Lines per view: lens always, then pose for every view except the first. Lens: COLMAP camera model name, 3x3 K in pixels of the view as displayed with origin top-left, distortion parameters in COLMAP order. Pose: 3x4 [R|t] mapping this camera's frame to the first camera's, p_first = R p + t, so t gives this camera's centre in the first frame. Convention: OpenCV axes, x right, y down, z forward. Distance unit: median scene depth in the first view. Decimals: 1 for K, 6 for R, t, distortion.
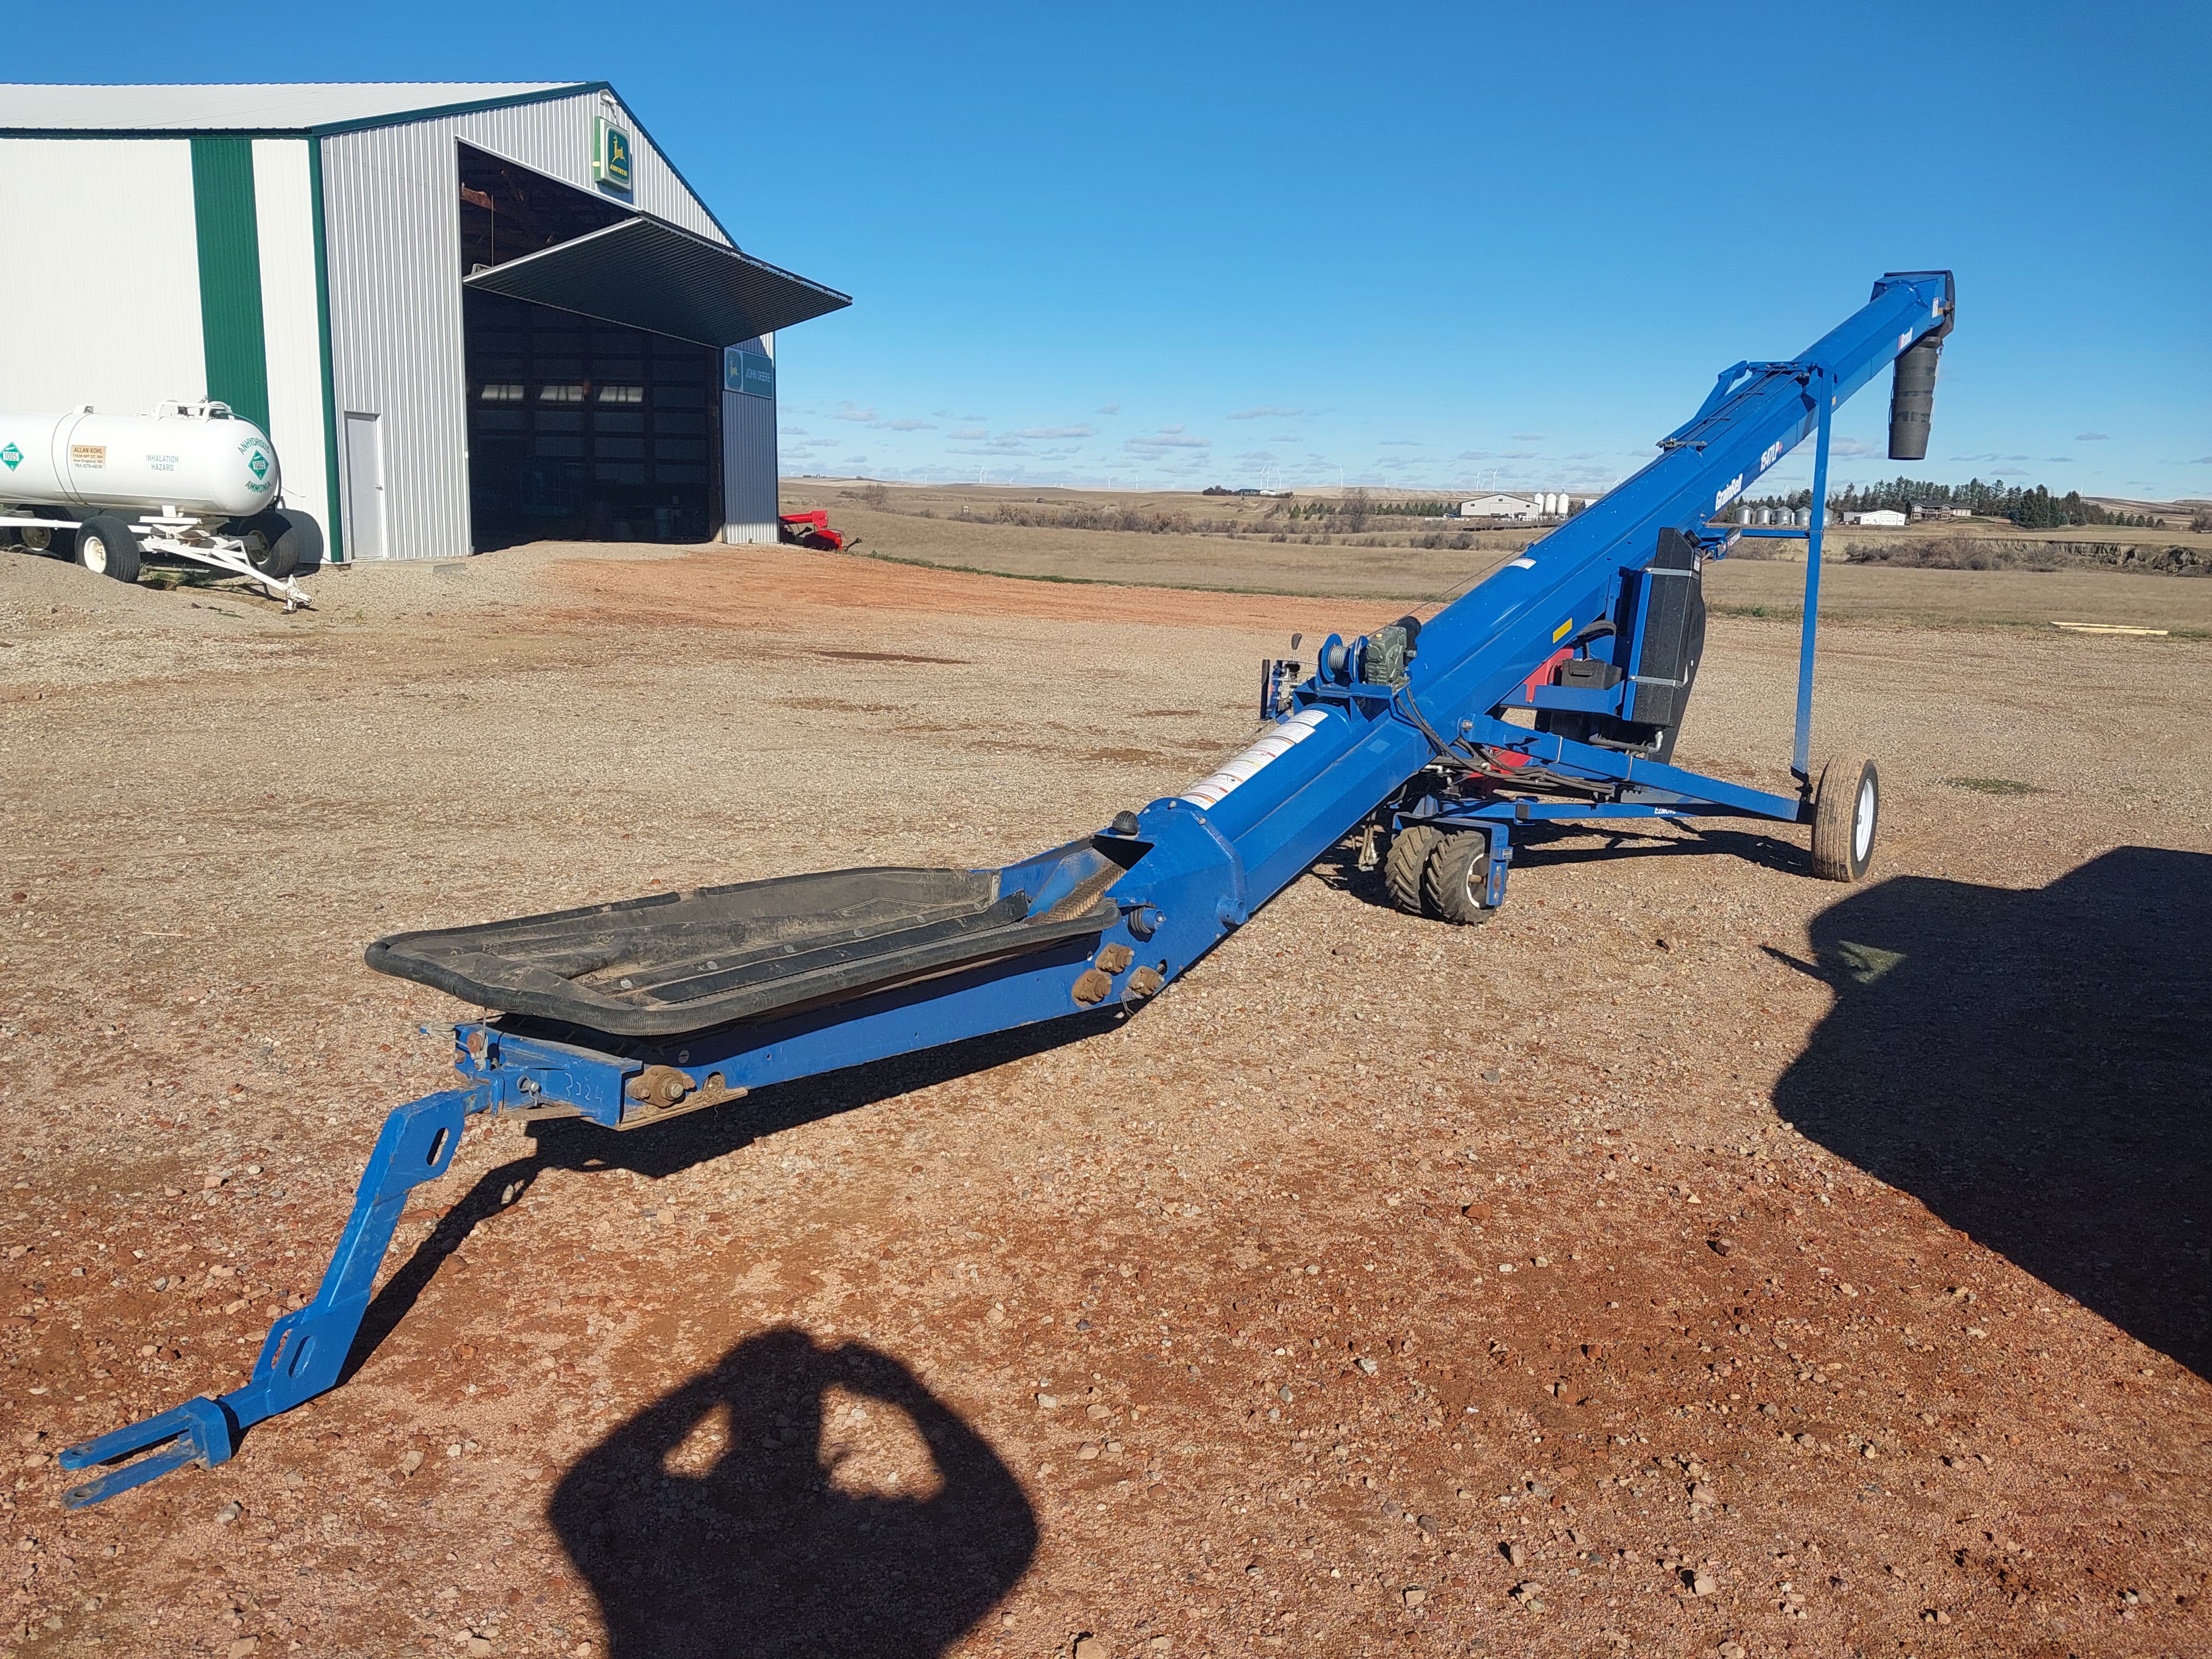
lens RADIAL K [[1843.8, 0, 1106.0], [0, 1843.8, 829.5], [0, 0, 1]] dist [-0.006207, 0.105743]
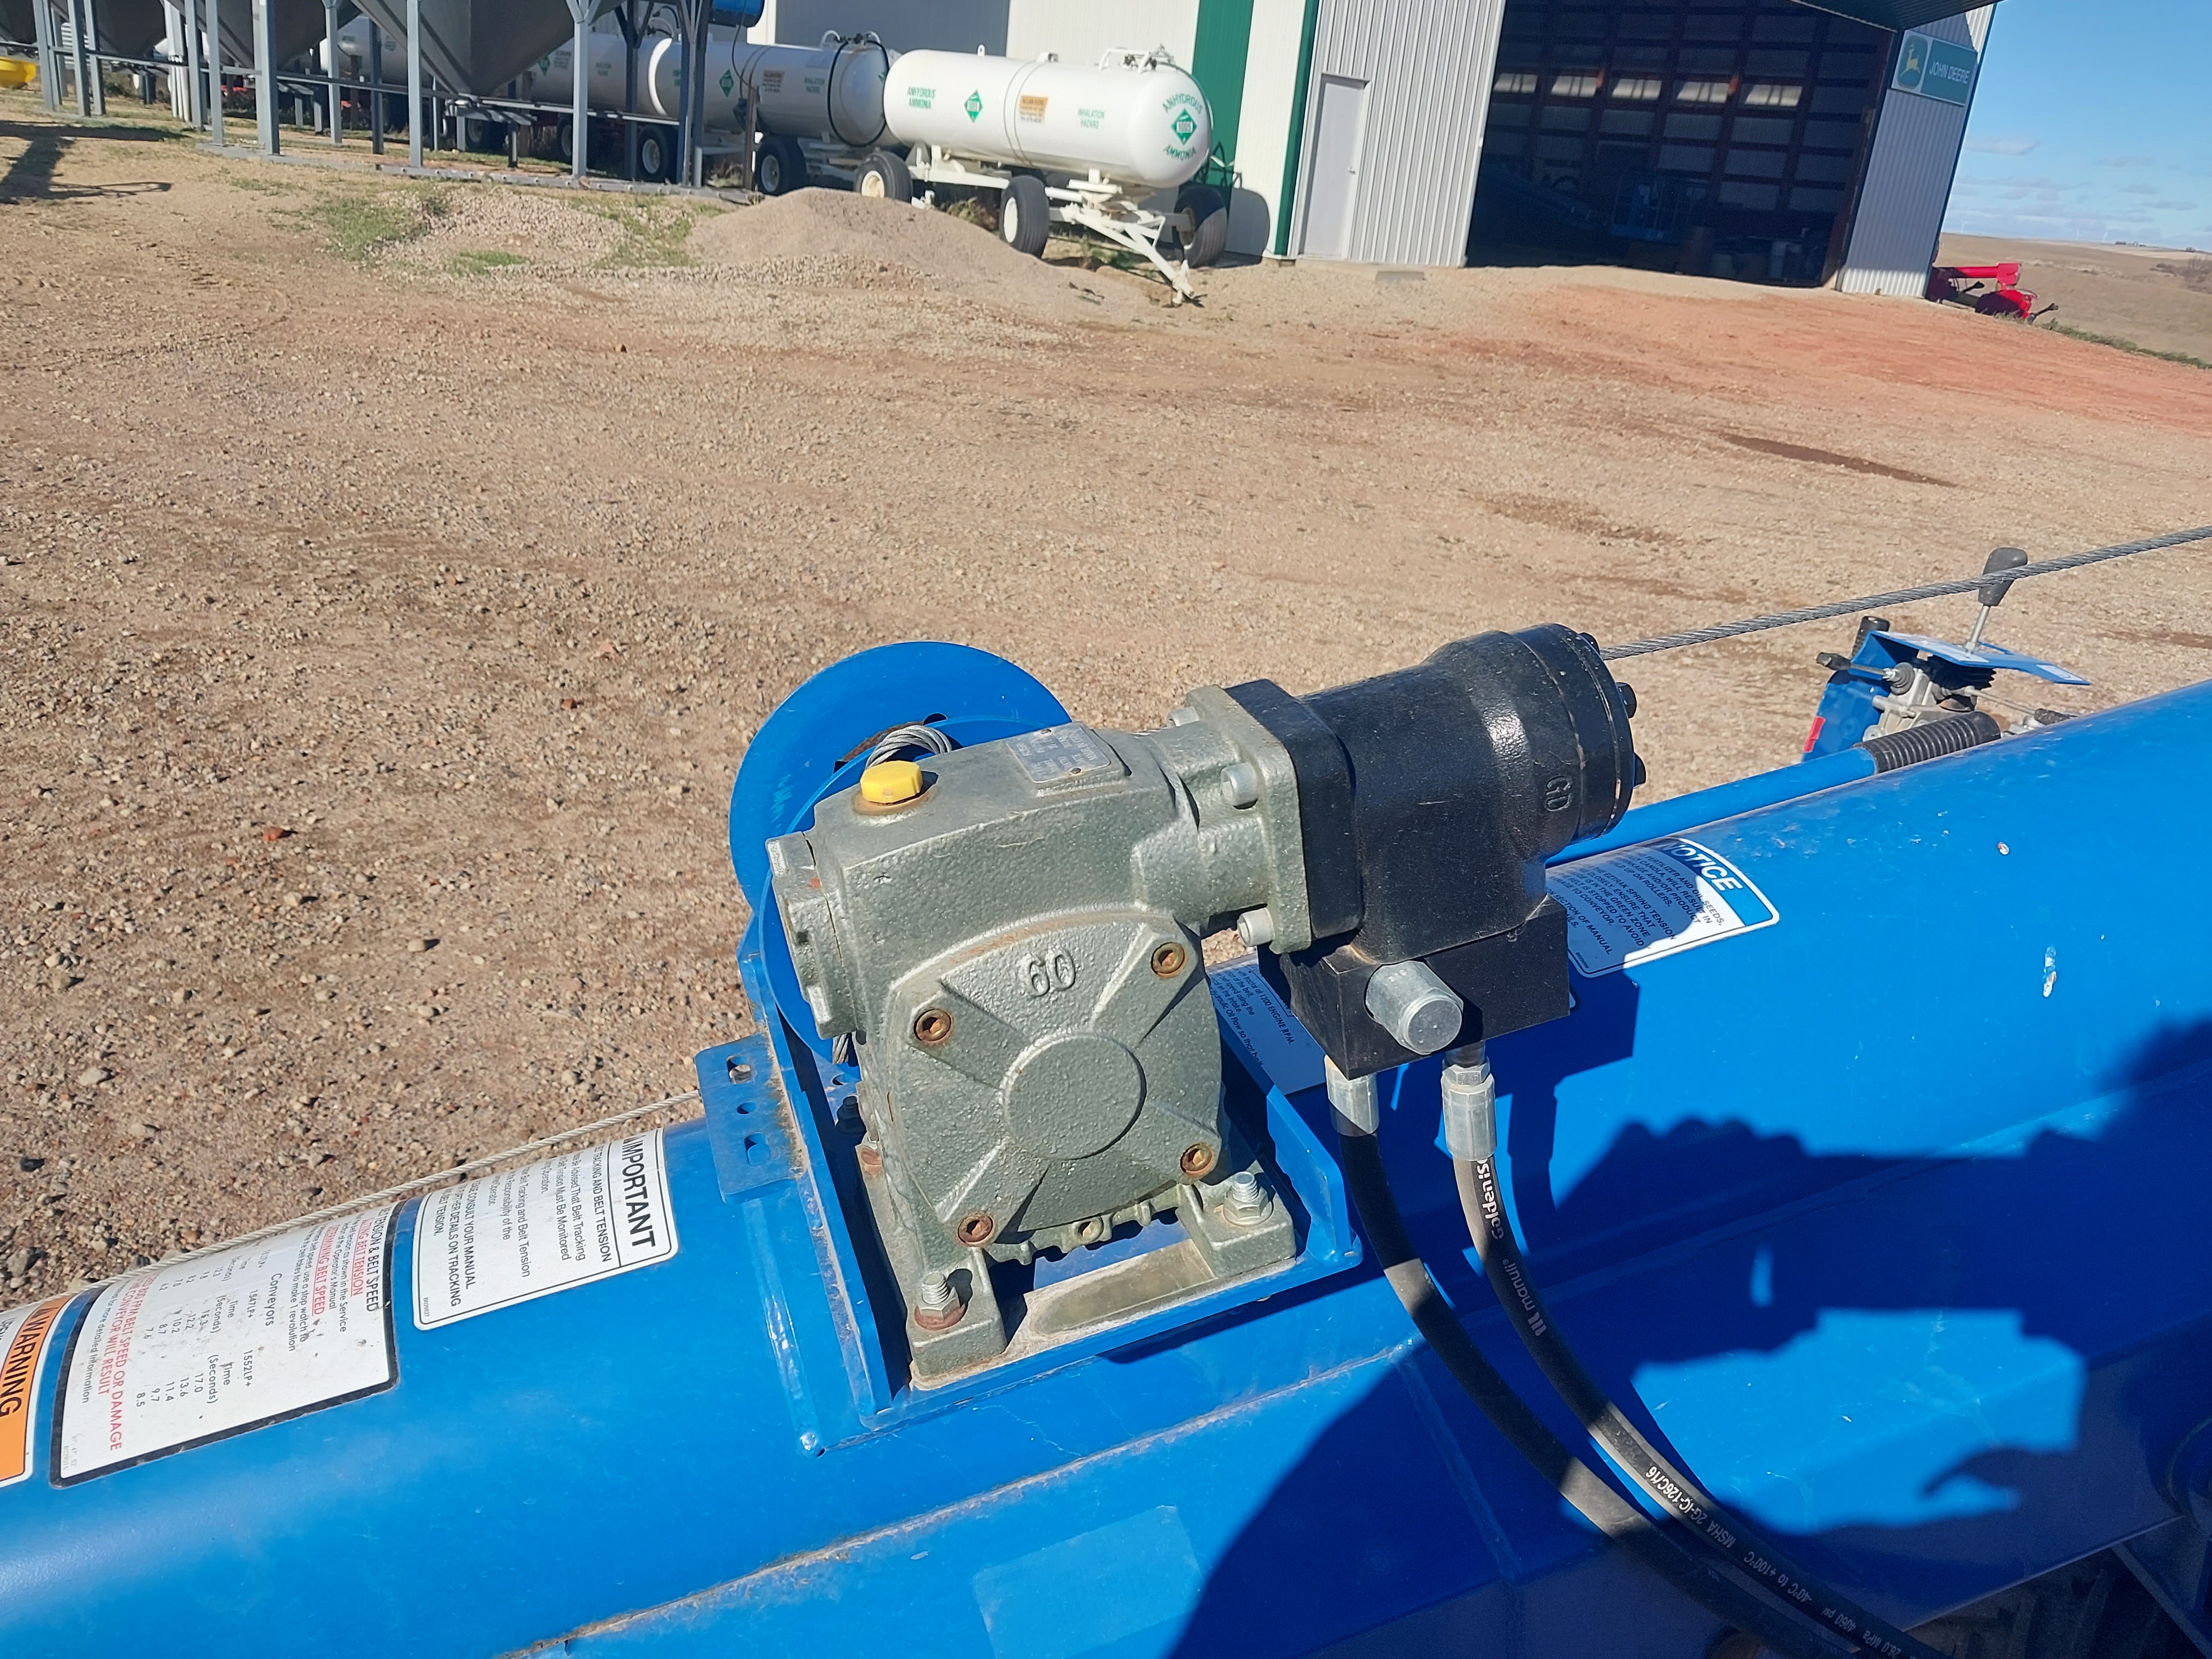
lens RADIAL K [[1843.8, 0, 1106.0], [0, 1843.8, 829.5], [0, 0, 1]] dist [-0.006207, 0.105743]
pose [[0.800258, 0.261451, -0.539659, 0.035278], [-0.188766, 0.964029, 0.187126, -0.020048], [0.569170, -0.047879, 0.820824, 0.145736]]
